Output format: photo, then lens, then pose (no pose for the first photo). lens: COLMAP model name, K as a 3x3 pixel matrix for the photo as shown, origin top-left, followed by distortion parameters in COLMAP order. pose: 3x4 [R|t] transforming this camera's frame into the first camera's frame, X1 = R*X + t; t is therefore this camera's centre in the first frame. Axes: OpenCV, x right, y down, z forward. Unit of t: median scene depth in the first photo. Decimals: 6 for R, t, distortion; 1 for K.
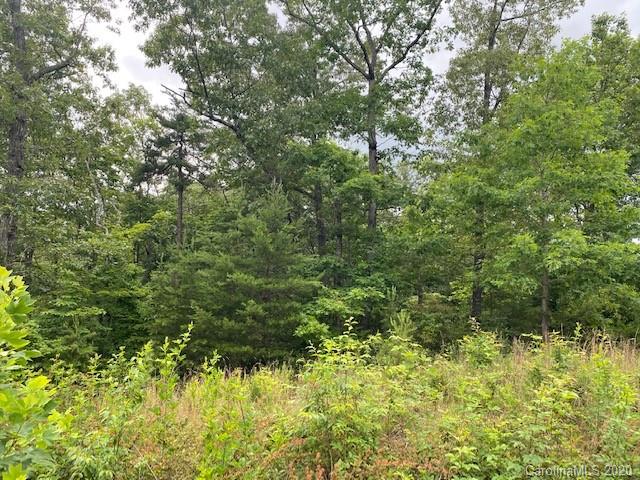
lens RADIAL K [[487.6, 0, 323.2], [0, 487.6, 244.7], [0, 0, 1]] dist [0.032777, -0.021143]
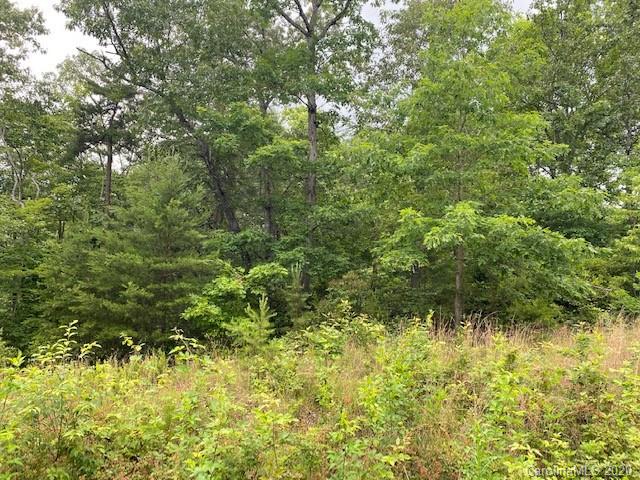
lens RADIAL K [[487.6, 0, 324.1], [0, 487.6, 238.6], [0, 0, 1]] dist [0.032777, -0.021143]
pose [[0.999671, -0.015208, -0.020662, 0.212400], [0.016357, 0.998260, 0.056648, -0.012737], [0.019765, -0.056967, 0.998180, 0.079438]]
